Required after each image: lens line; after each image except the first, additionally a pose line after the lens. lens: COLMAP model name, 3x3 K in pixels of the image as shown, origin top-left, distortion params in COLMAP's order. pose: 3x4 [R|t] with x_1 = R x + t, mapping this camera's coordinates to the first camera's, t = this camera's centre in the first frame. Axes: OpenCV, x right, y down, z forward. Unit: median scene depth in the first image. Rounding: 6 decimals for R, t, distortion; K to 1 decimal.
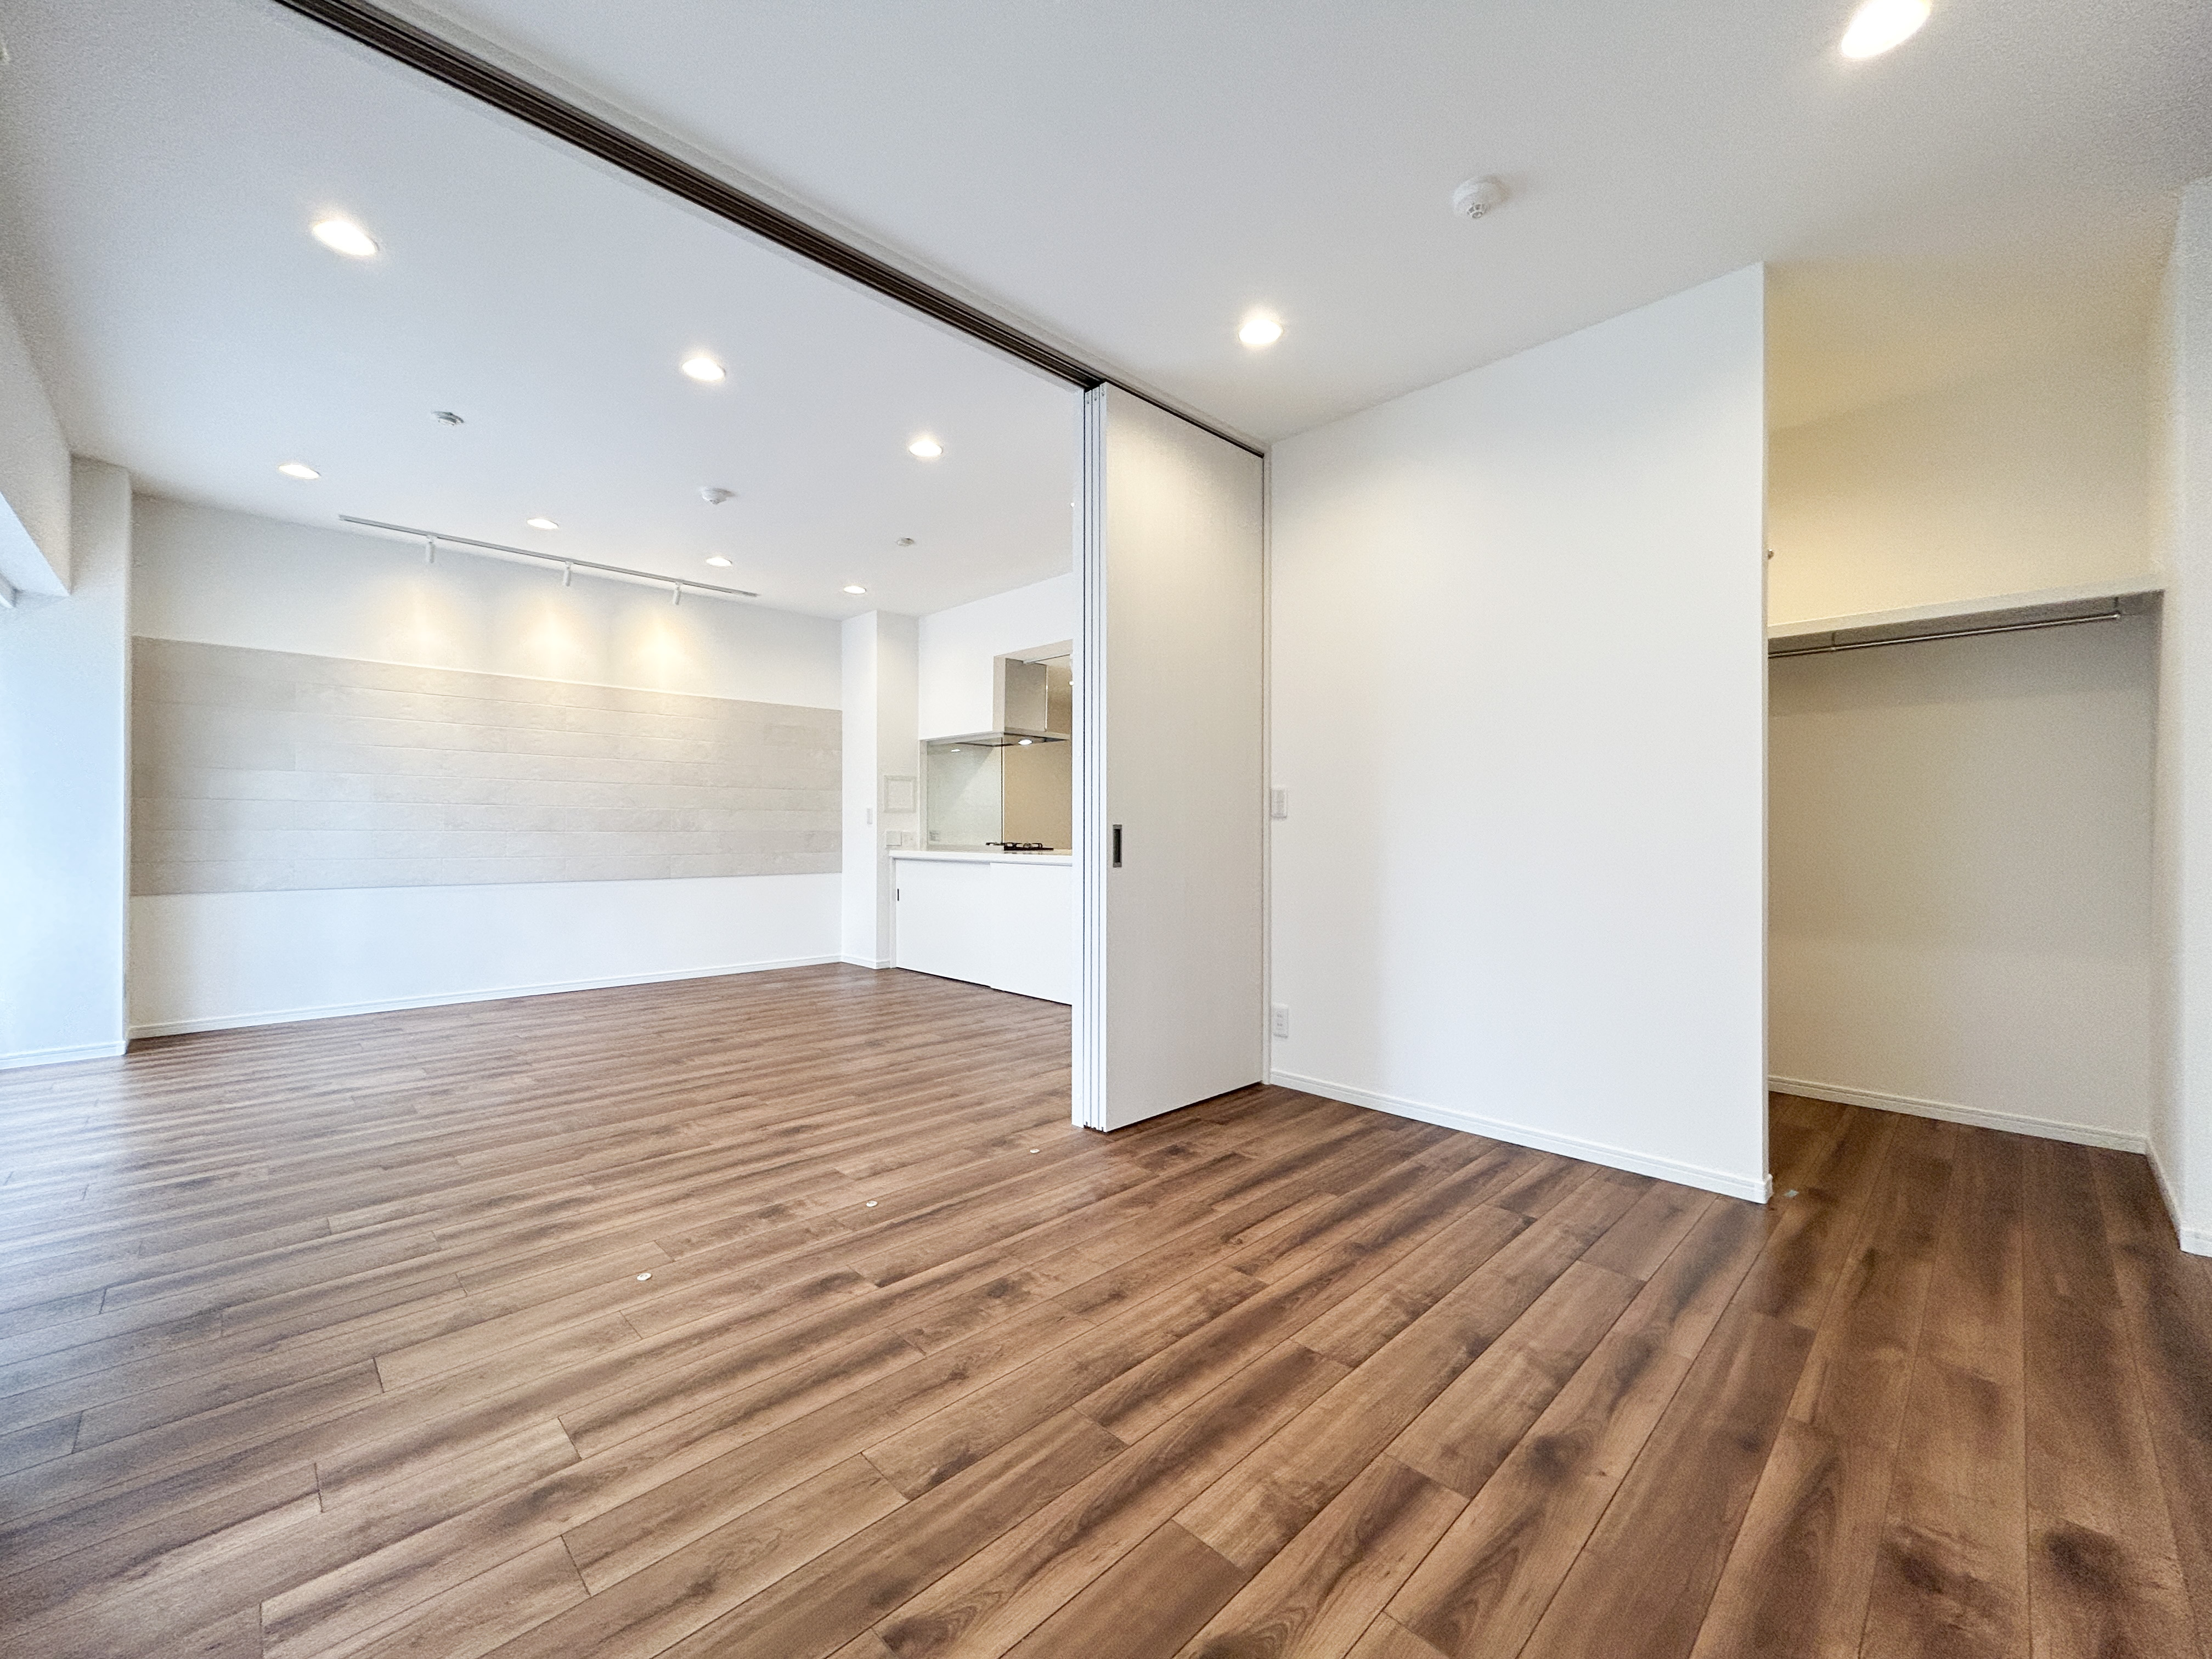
lens RADIAL K [[894.3, 0, 1106.0], [0, 894.3, 829.5], [0, 0, 1]] dist [-0.000883, 0.000224]
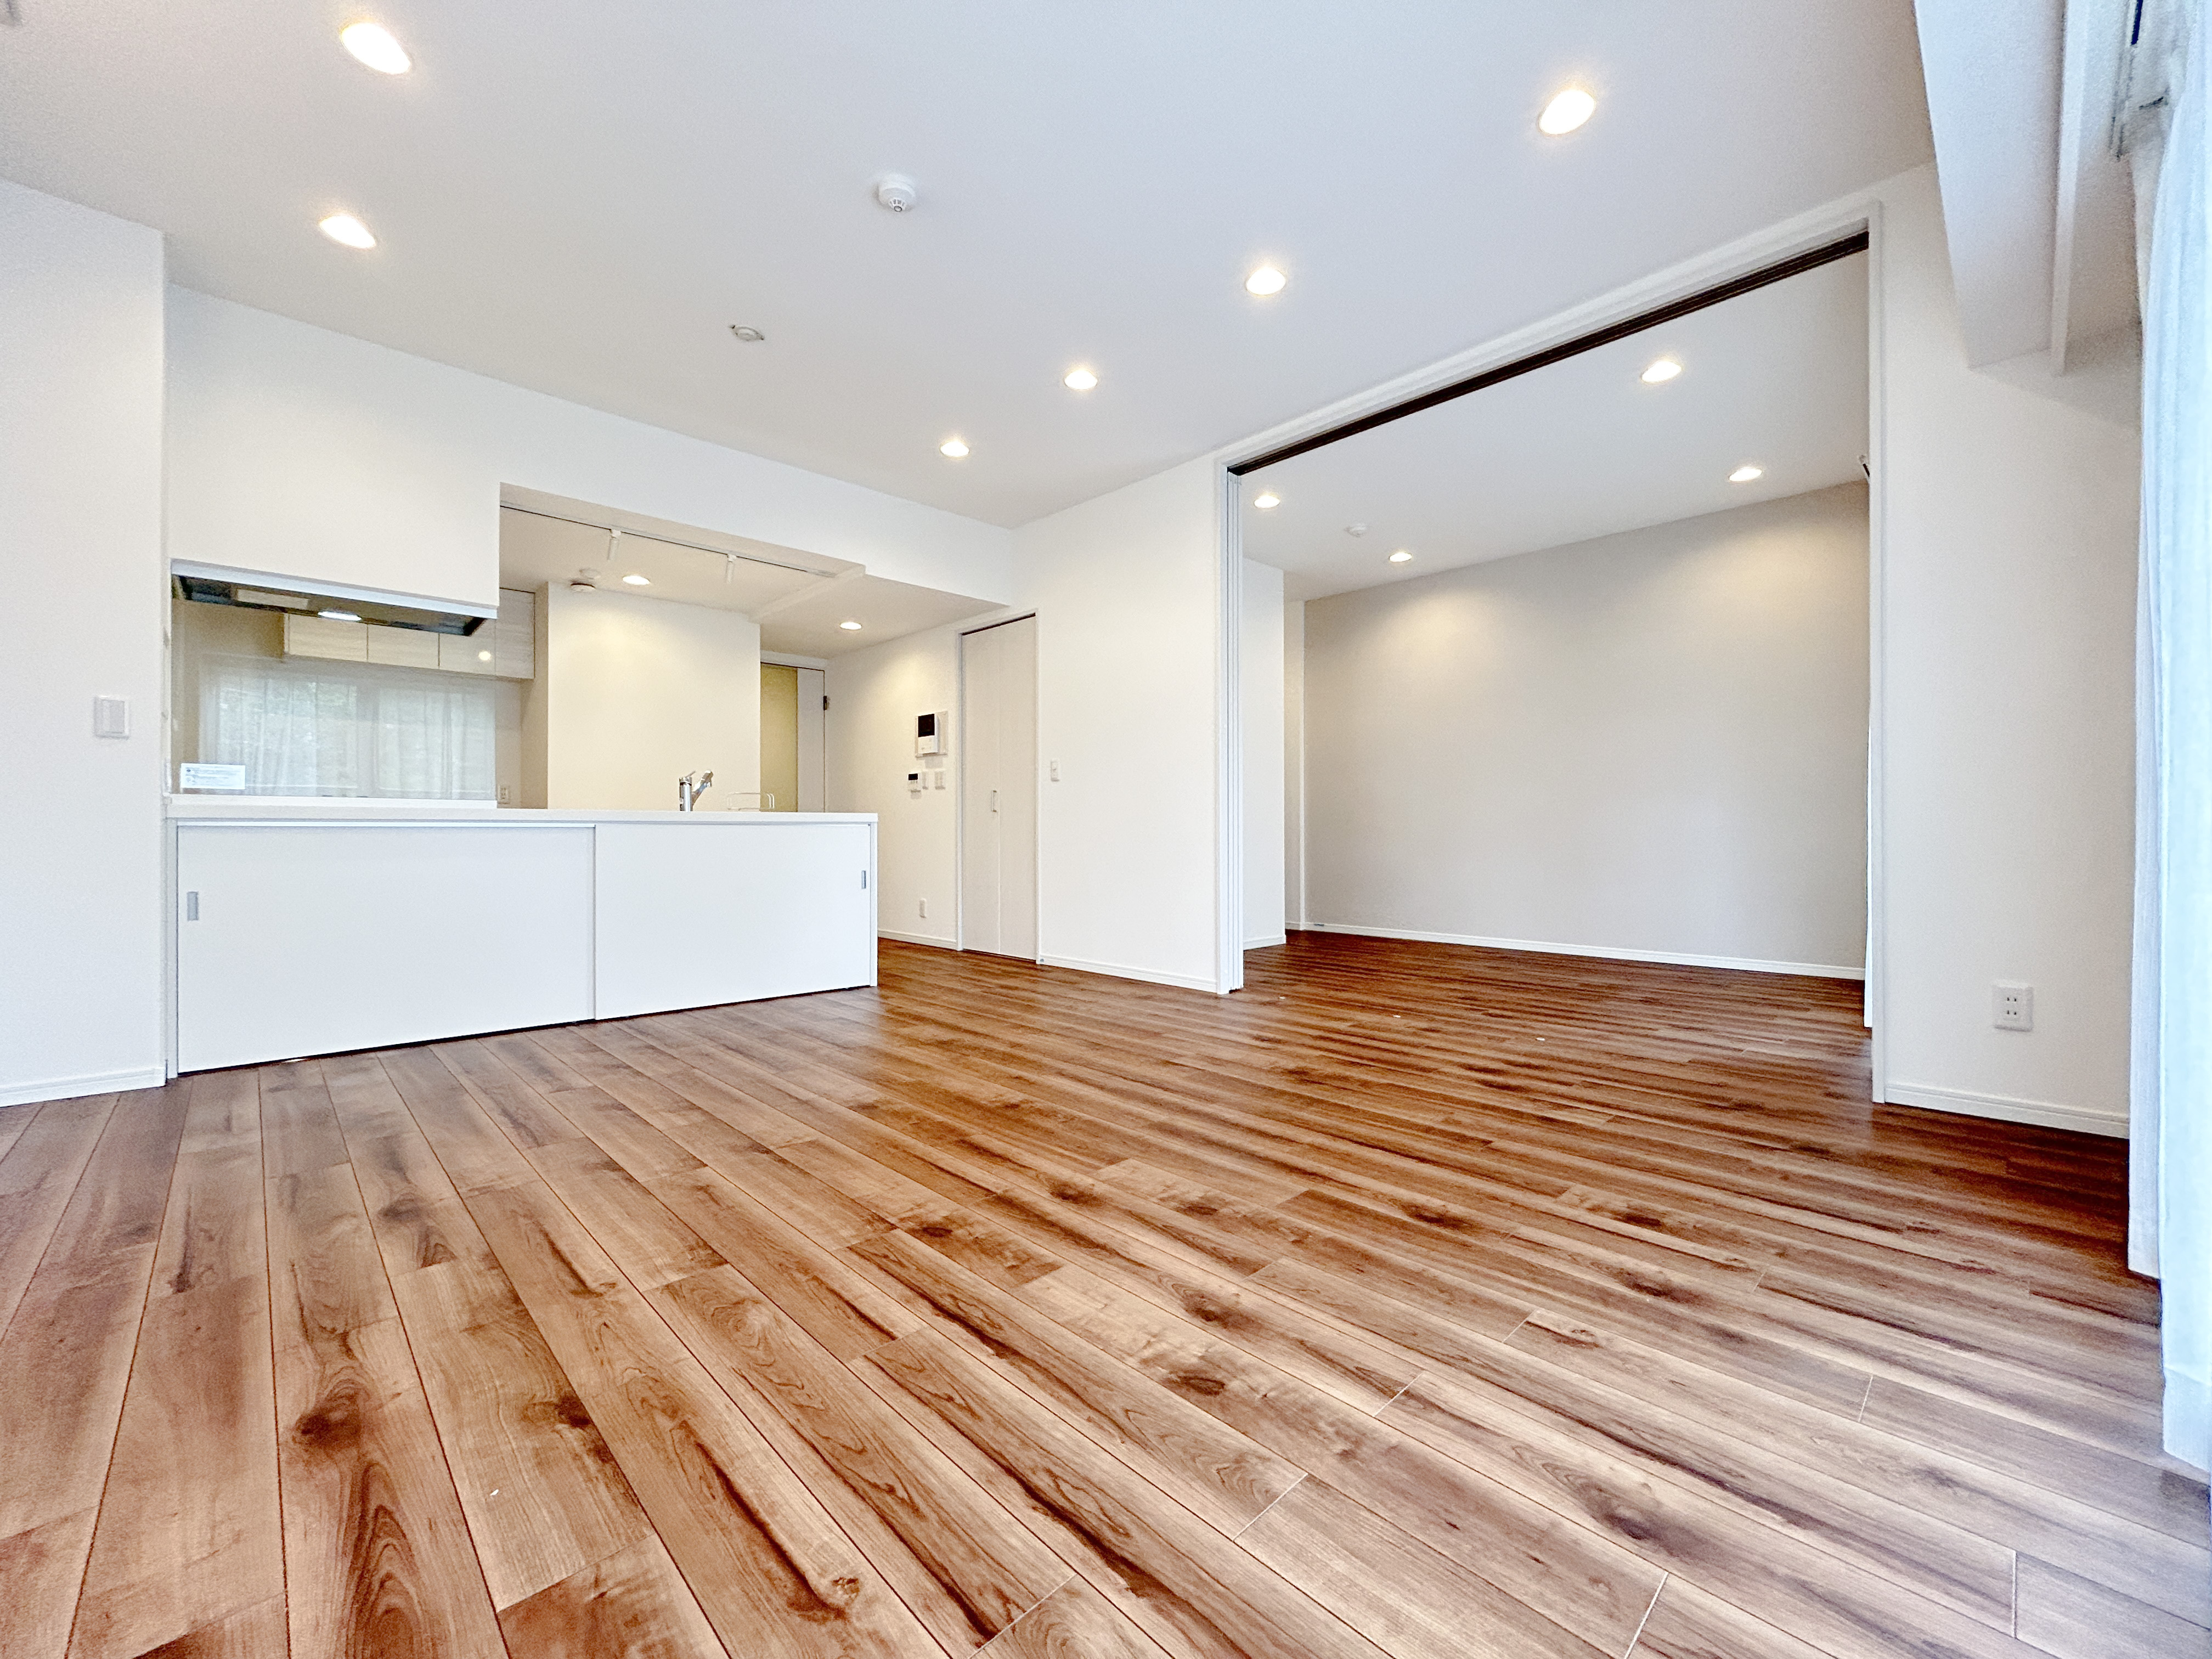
lens RADIAL K [[894.3, 0, 1106.0], [0, 894.3, 829.5], [0, 0, 1]] dist [-0.000883, 0.000224]
pose [[0.014353, -0.001865, 0.999895, -1.136445], [-0.000399, 0.999998, 0.001871, 0.058284], [-0.999897, -0.000426, 0.014353, 0.928729]]
